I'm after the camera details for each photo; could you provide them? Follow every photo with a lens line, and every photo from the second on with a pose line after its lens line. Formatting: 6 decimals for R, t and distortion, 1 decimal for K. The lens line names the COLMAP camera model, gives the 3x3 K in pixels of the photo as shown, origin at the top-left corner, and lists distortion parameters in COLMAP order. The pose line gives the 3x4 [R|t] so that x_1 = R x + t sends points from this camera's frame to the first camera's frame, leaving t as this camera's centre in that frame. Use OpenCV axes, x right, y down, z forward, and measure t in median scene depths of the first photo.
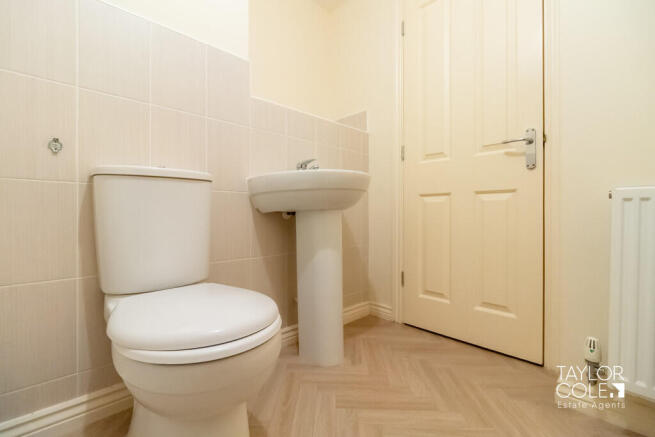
lens RADIAL K [[286.2, 0, 325.2], [0, 286.2, 214.9], [0, 0, 1]] dist [-0.000856, -0.000551]
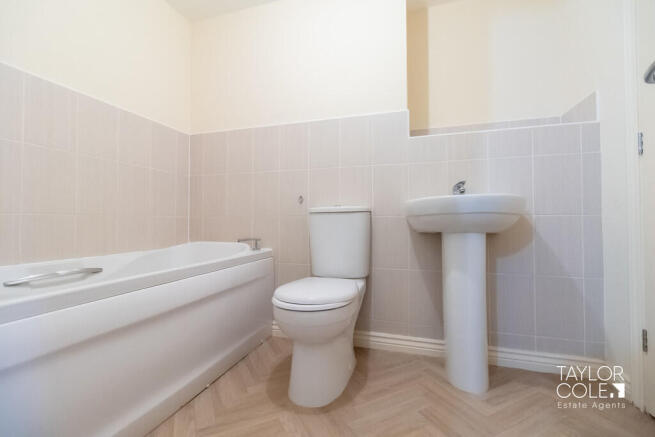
lens RADIAL K [[286.2, 0, 325.2], [0, 286.2, 214.9], [0, 0, 1]] dist [-0.000856, -0.000551]
pose [[0.480174, -0.021670, -0.876905, 0.652669], [-0.004337, 0.999624, -0.027077, -0.048654], [0.877162, 0.016805, 0.479900, 0.096162]]
